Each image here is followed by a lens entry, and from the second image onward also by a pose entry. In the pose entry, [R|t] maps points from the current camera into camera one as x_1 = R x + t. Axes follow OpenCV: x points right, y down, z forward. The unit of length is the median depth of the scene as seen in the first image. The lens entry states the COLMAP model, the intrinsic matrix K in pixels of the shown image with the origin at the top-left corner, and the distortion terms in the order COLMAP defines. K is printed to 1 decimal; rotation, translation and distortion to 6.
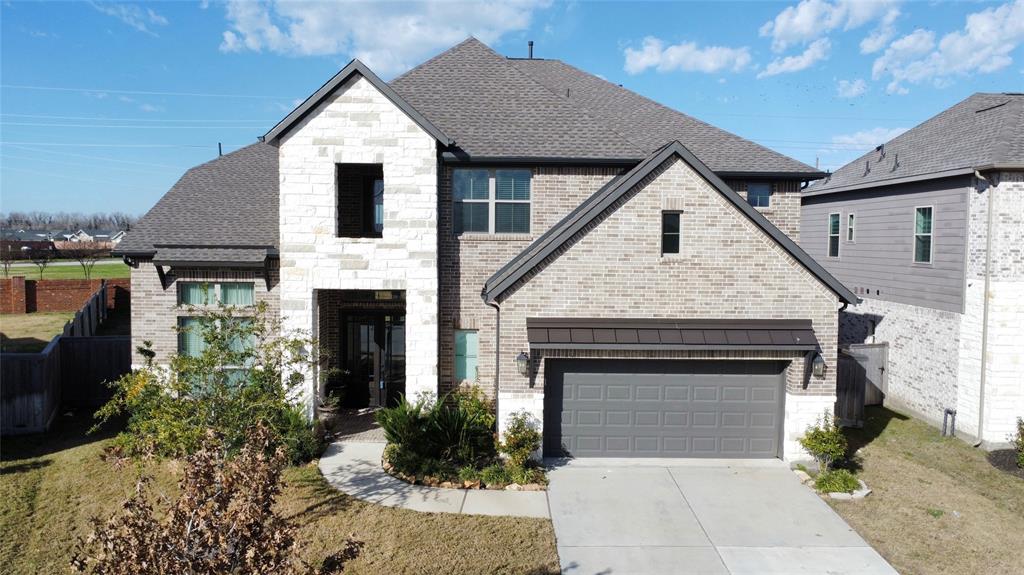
lens RADIAL K [[766.5, 0, 512.0], [0, 766.5, 287.5], [0, 0, 1]] dist [-0.001163, -0.001682]
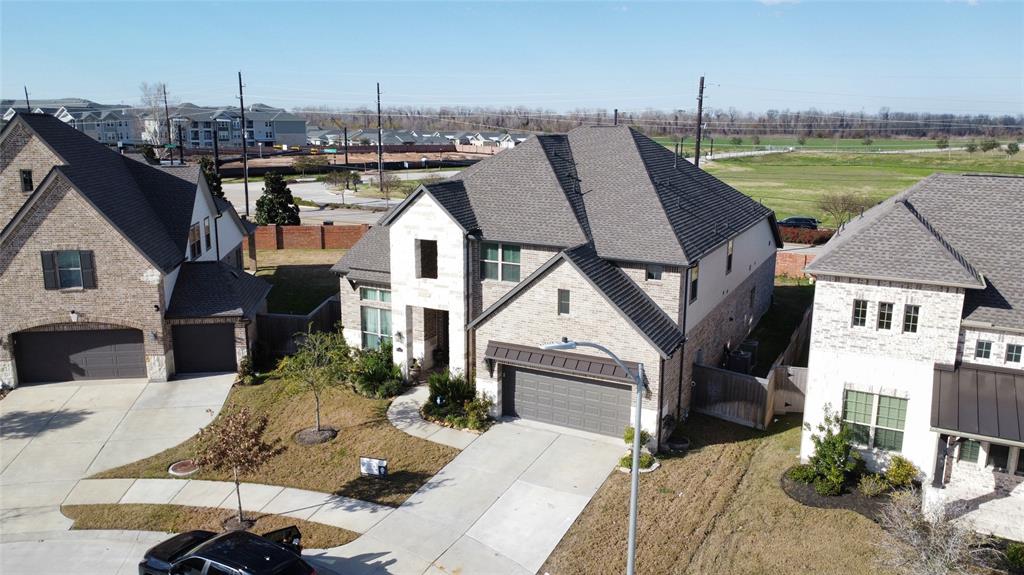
lens RADIAL K [[766.5, 0, 512.0], [0, 766.5, 287.5], [0, 0, 1]] dist [-0.001163, -0.001682]
pose [[0.879318, 0.098219, -0.465997, 0.829518], [-0.028585, 0.987622, 0.154224, -0.335098], [0.475377, -0.122292, 0.871241, -0.487881]]
